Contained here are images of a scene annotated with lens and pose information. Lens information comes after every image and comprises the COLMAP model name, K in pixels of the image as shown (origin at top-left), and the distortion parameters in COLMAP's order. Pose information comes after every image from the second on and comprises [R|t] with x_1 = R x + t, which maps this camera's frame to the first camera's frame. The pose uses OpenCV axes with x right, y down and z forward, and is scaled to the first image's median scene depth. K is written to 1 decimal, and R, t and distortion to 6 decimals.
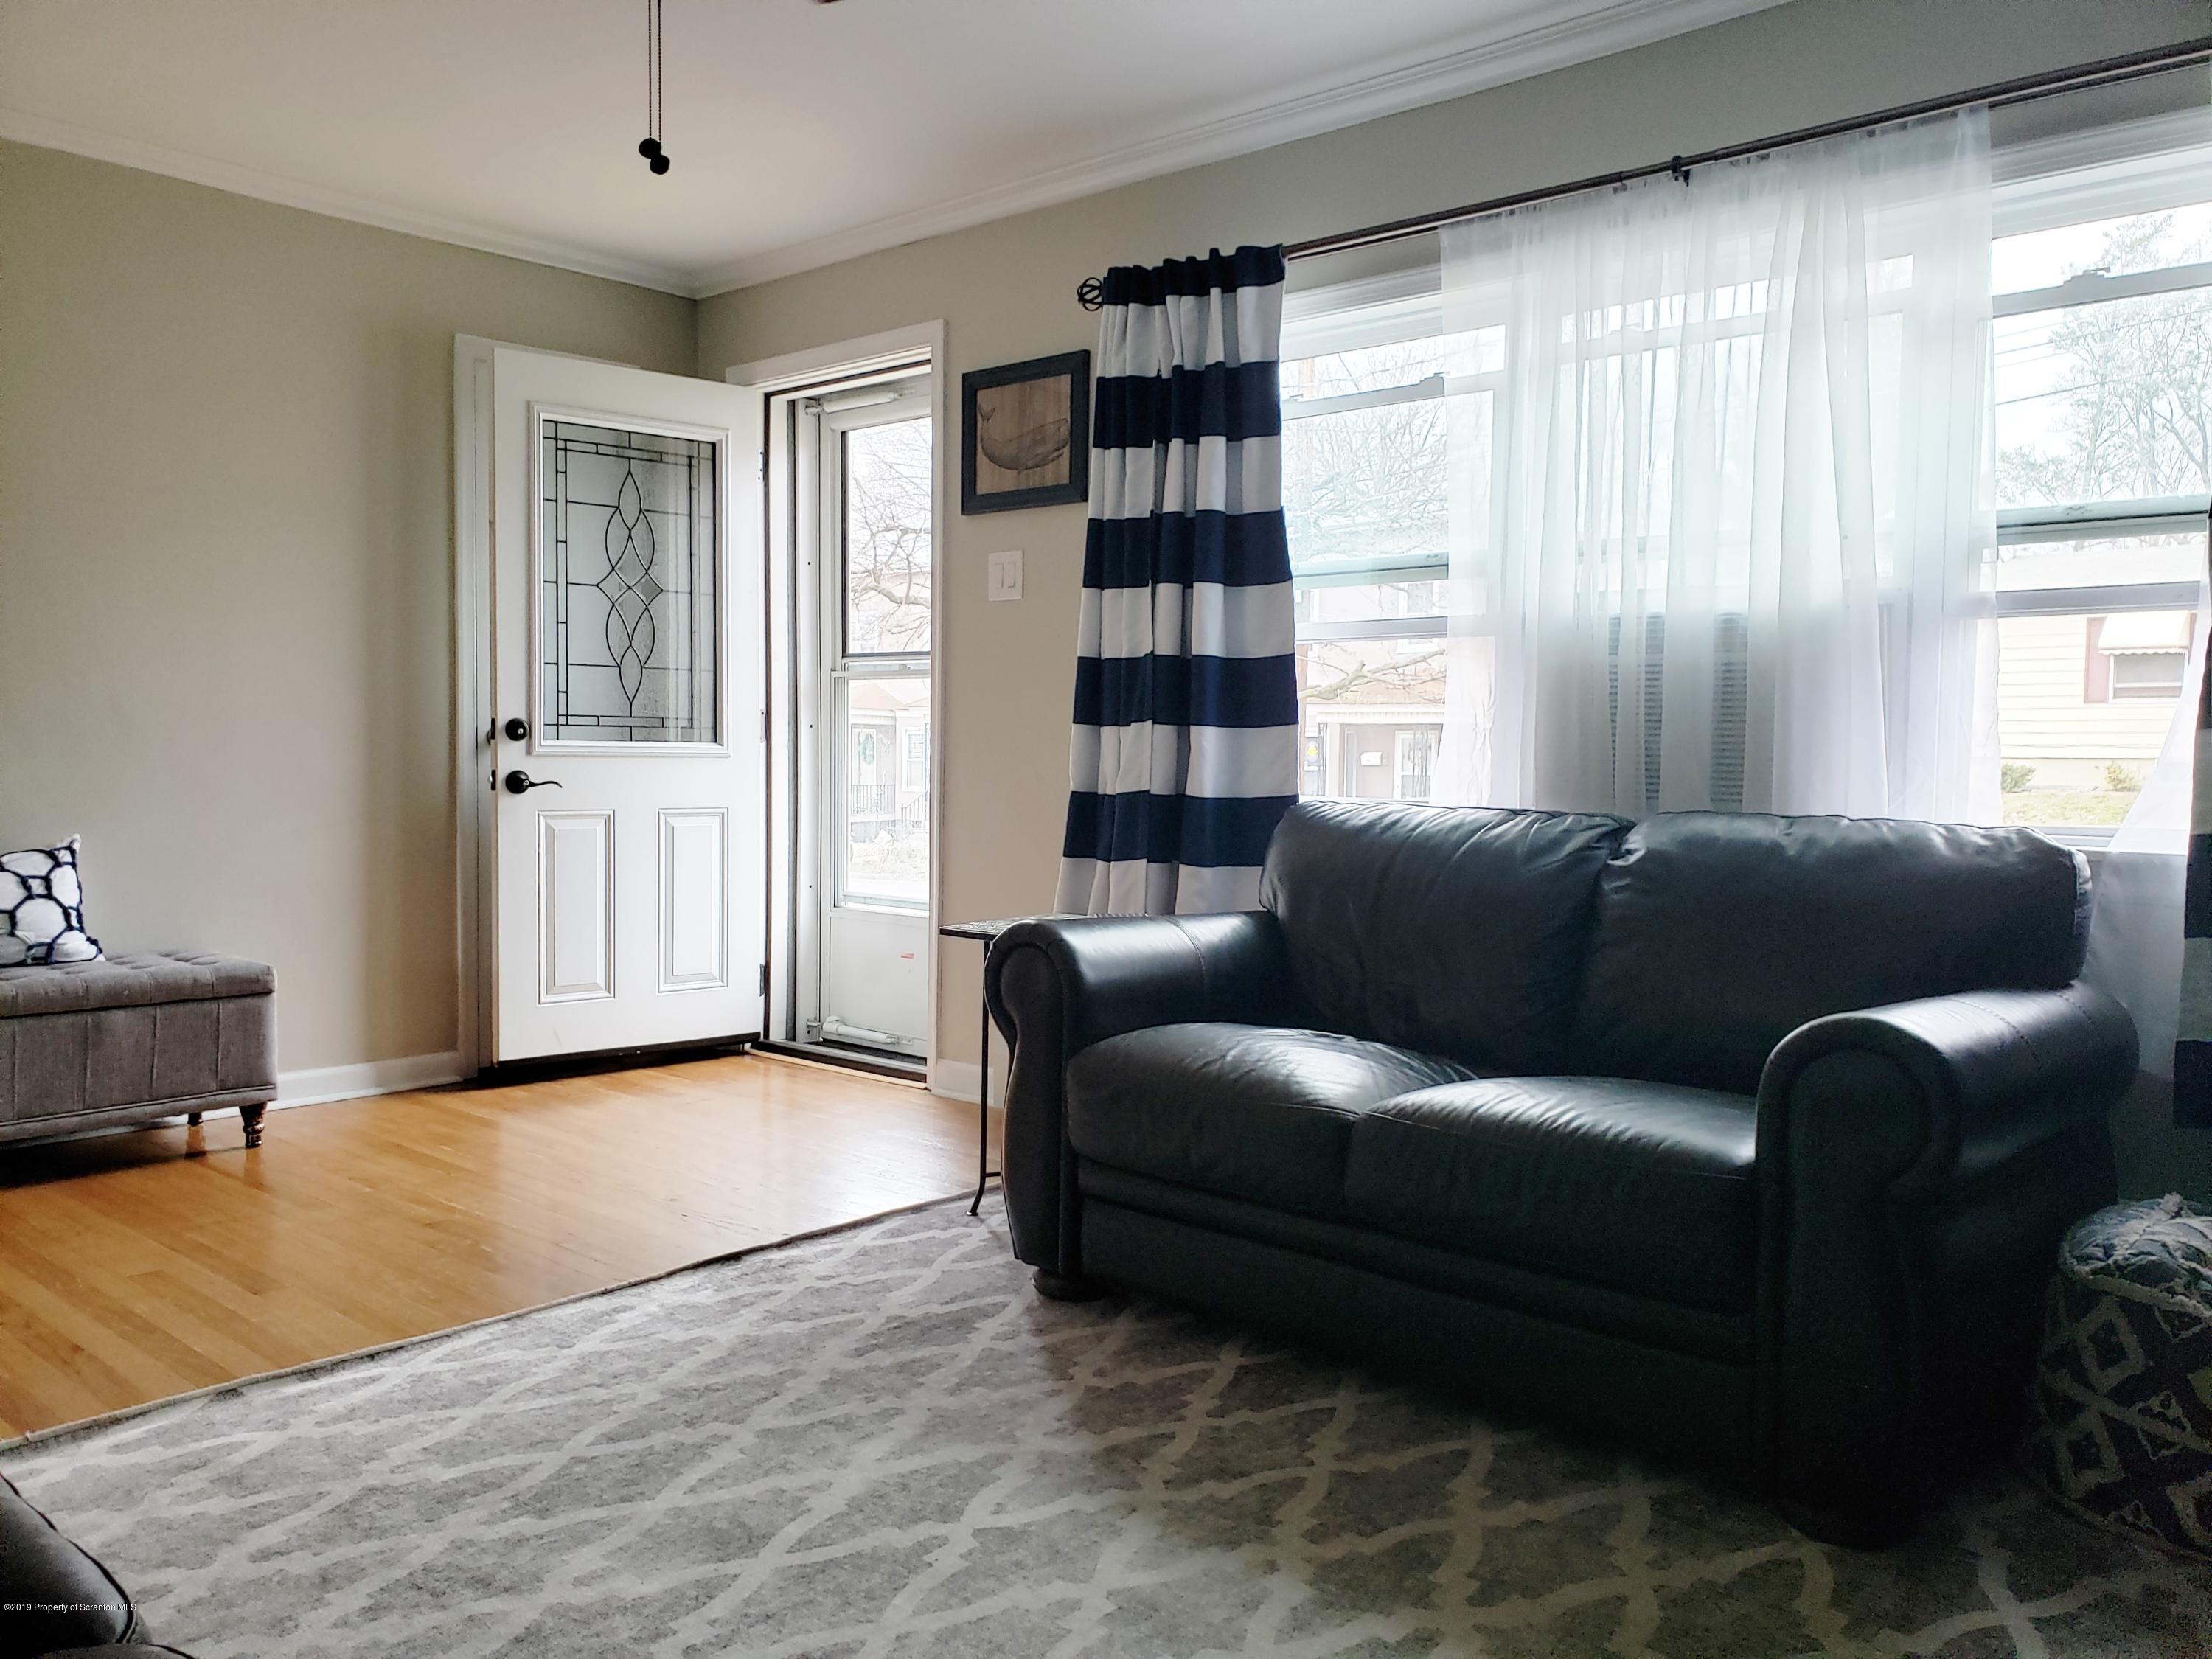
lens RADIAL K [[1734.2, 0, 1080.5], [0, 1734.2, 828.3], [0, 0, 1]] dist [0.035921, -0.001926]
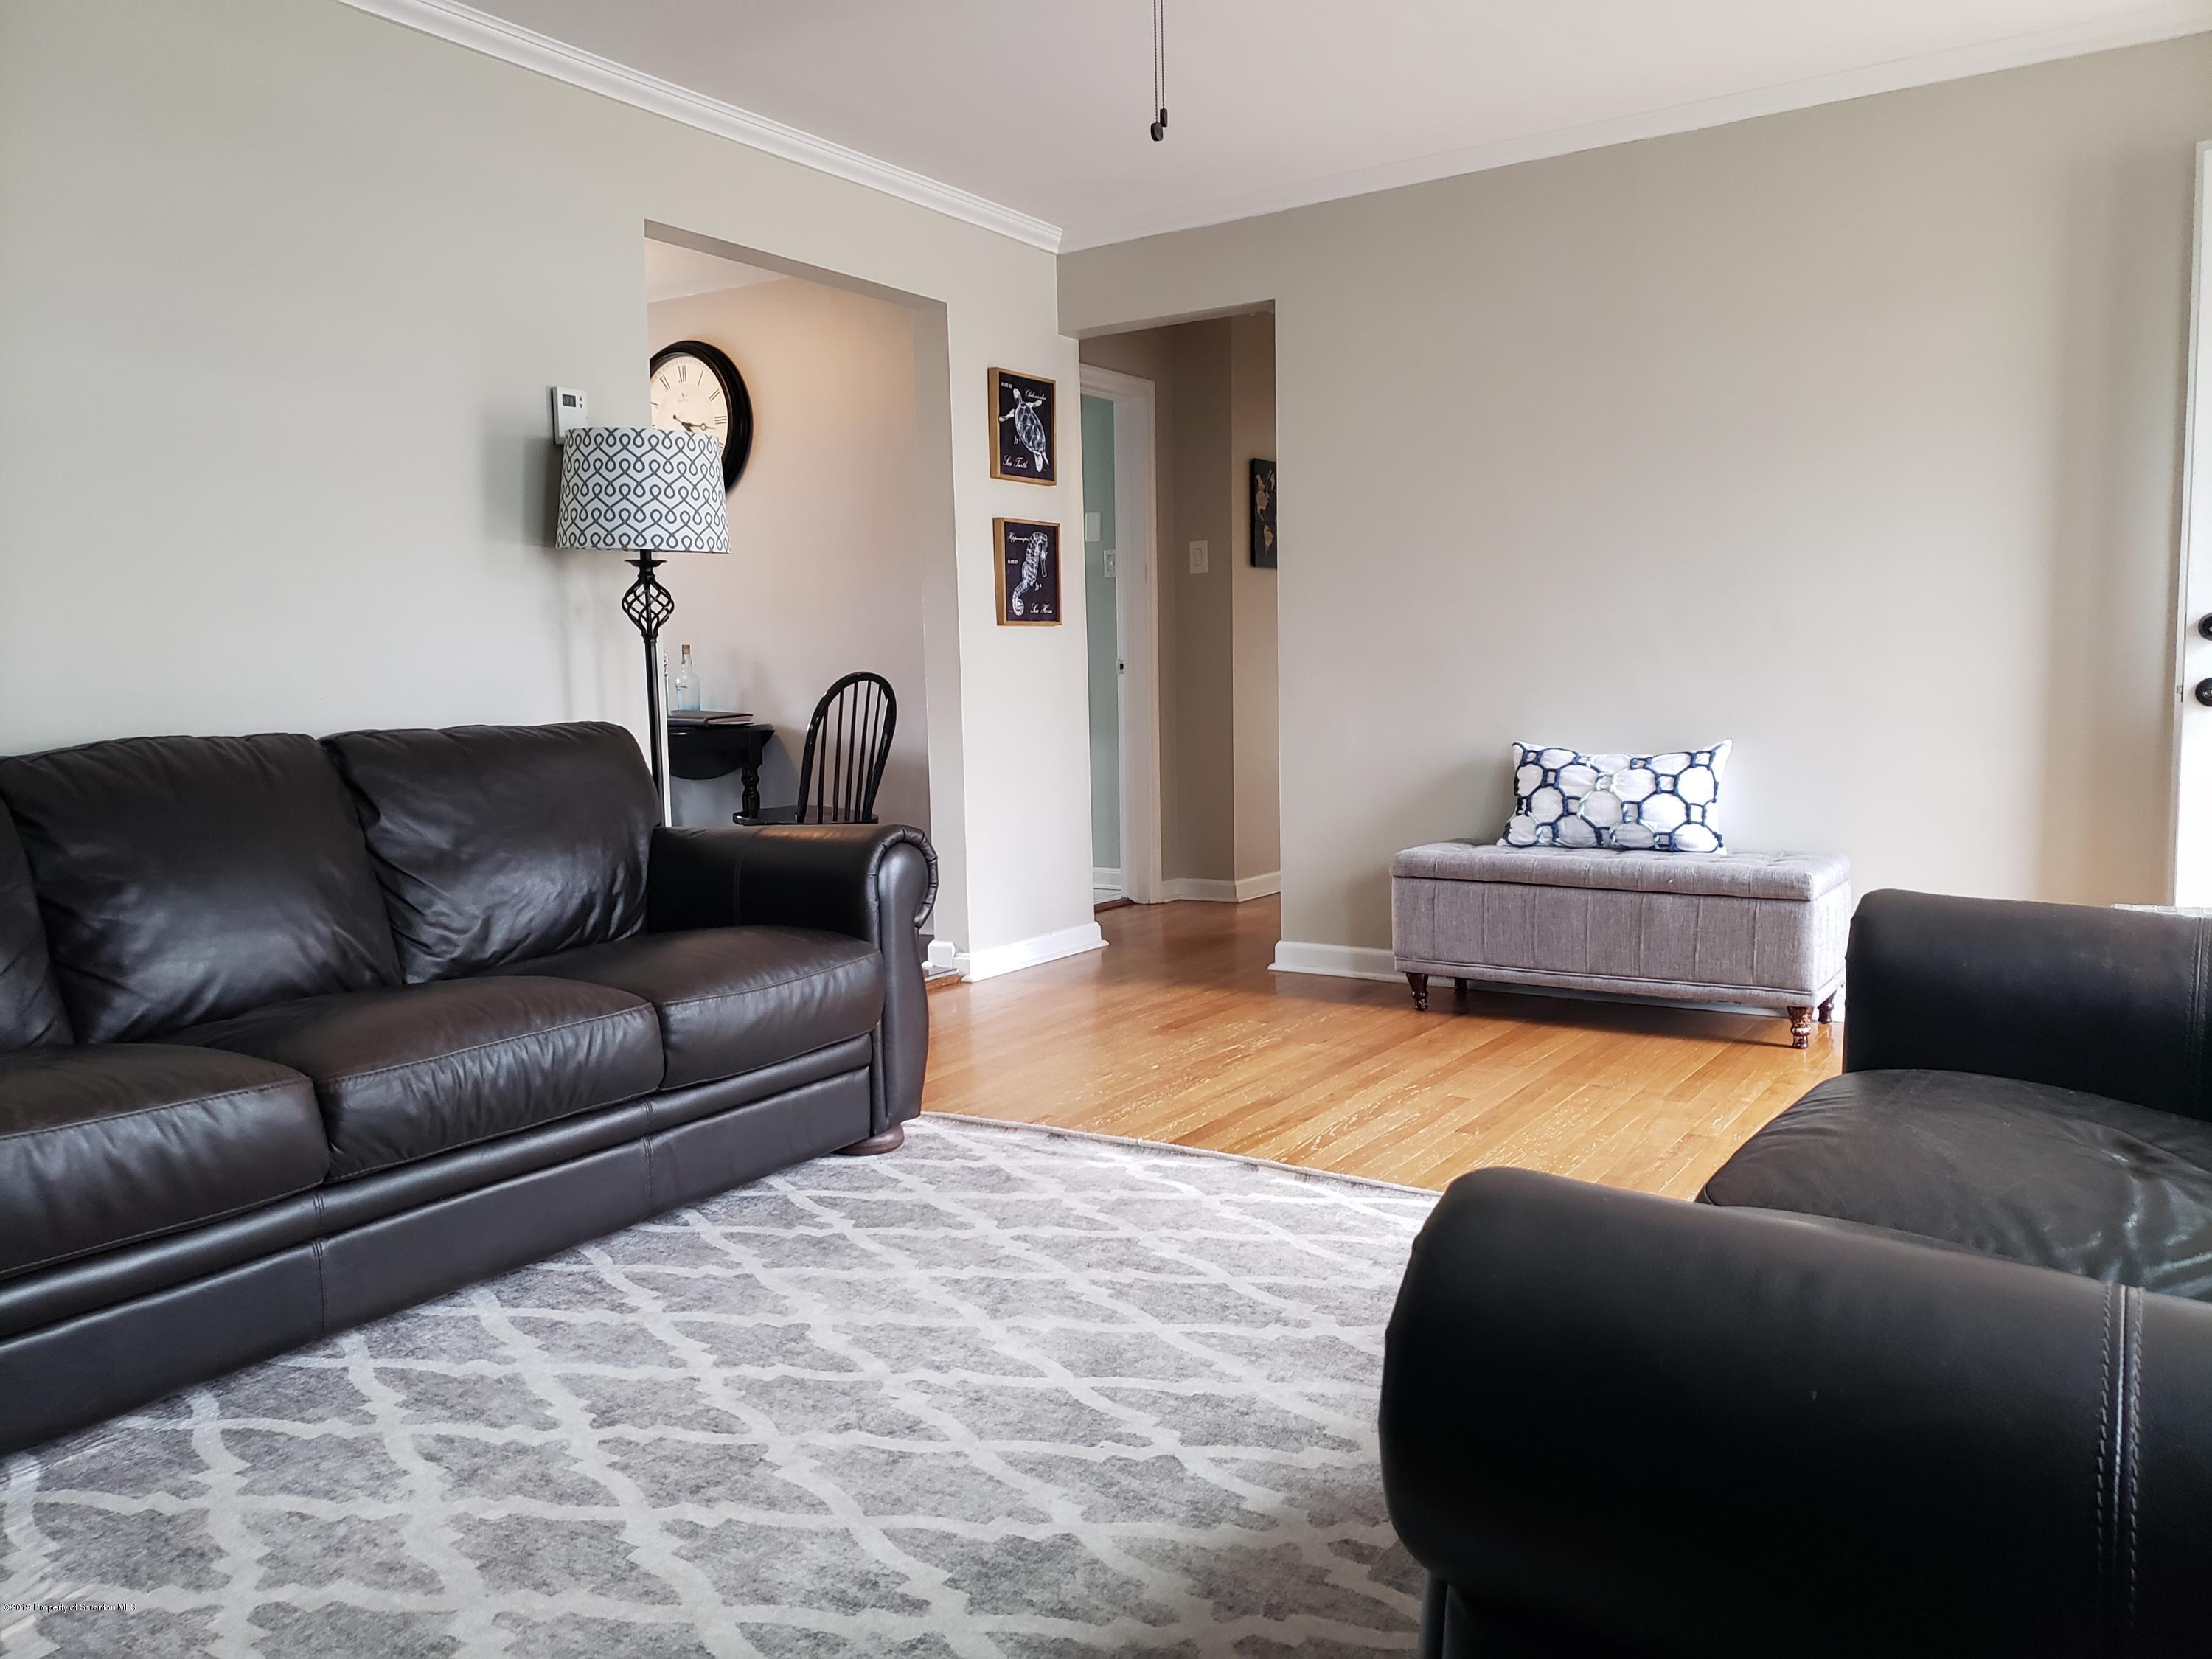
lens RADIAL K [[1734.2, 0, 1080.5], [0, 1734.2, 828.3], [0, 0, 1]] dist [0.035921, -0.001926]
pose [[0.164371, 0.075611, -0.983496, 0.481008], [-0.028070, 0.997013, 0.071959, -0.009252], [0.985999, 0.015779, 0.166002, 0.435231]]
